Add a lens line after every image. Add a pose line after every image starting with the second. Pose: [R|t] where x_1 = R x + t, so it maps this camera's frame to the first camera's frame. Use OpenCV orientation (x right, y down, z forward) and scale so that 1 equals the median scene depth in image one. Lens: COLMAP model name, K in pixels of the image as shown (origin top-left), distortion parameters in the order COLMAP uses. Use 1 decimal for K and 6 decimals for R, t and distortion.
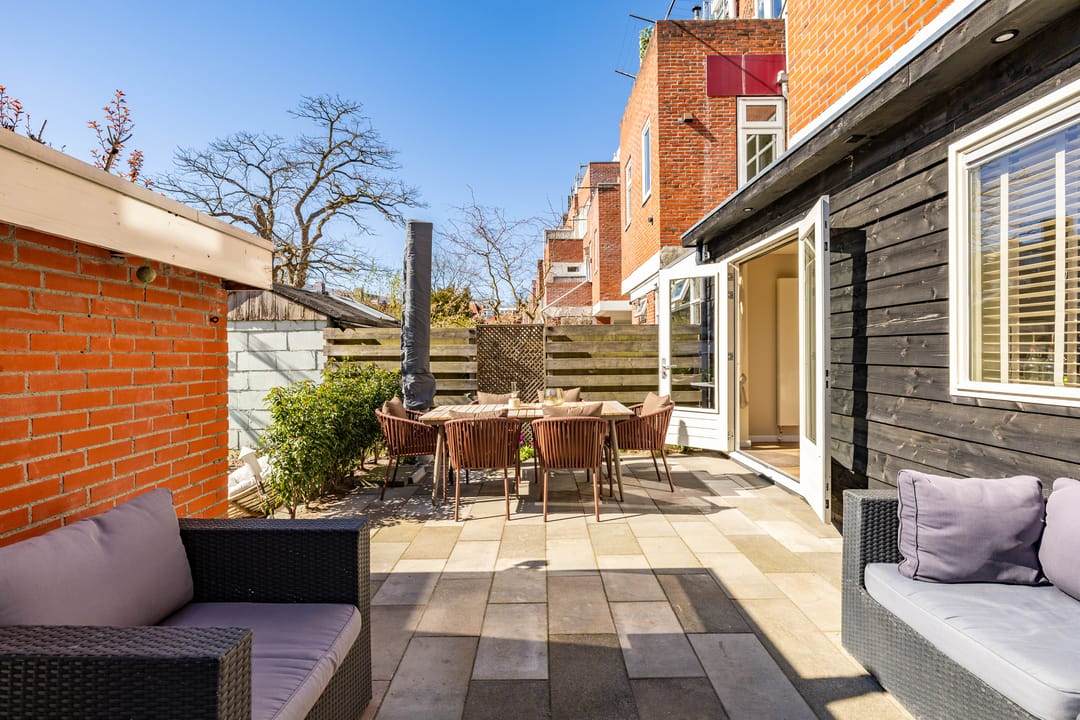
lens RADIAL K [[509.0, 0, 540.0], [0, 509.0, 360.0], [0, 0, 1]] dist [-0.011228, 0.000167]
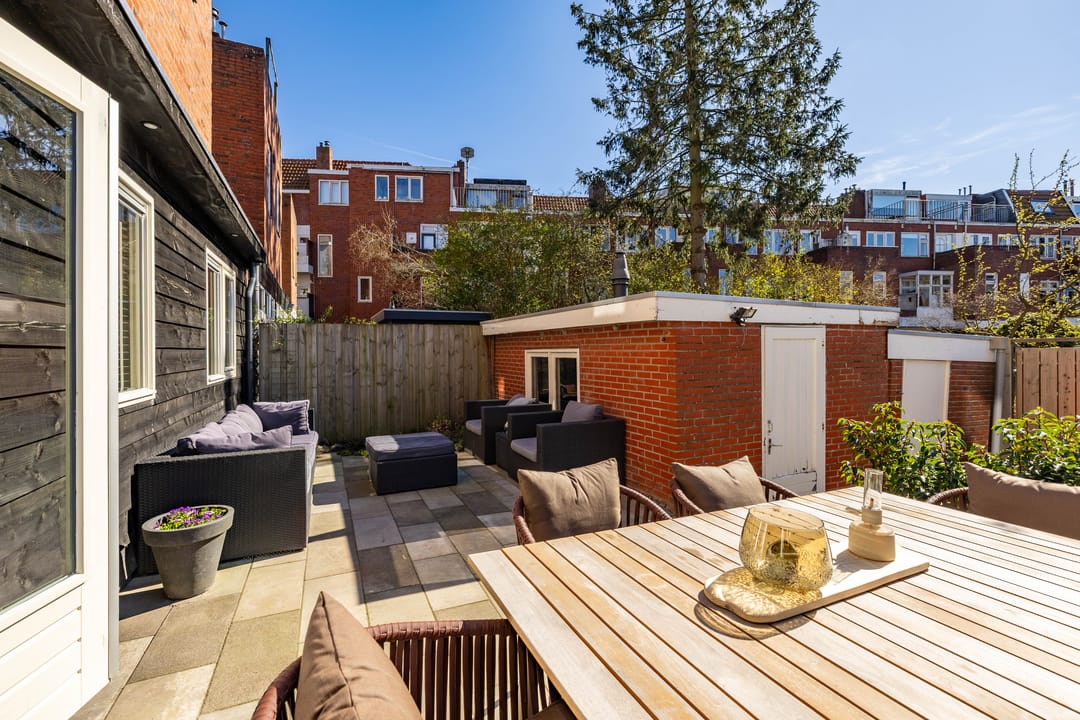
lens RADIAL K [[465.8, 0, 536.5], [0, 465.8, 340.1], [0, 0, 1]] dist [0.001732, 0.000173]
pose [[-0.905882, 0.001472, -0.423527, 0.081459], [0.005672, 0.999946, -0.008657, -0.010758], [0.423491, -0.010244, -0.905842, 0.385197]]
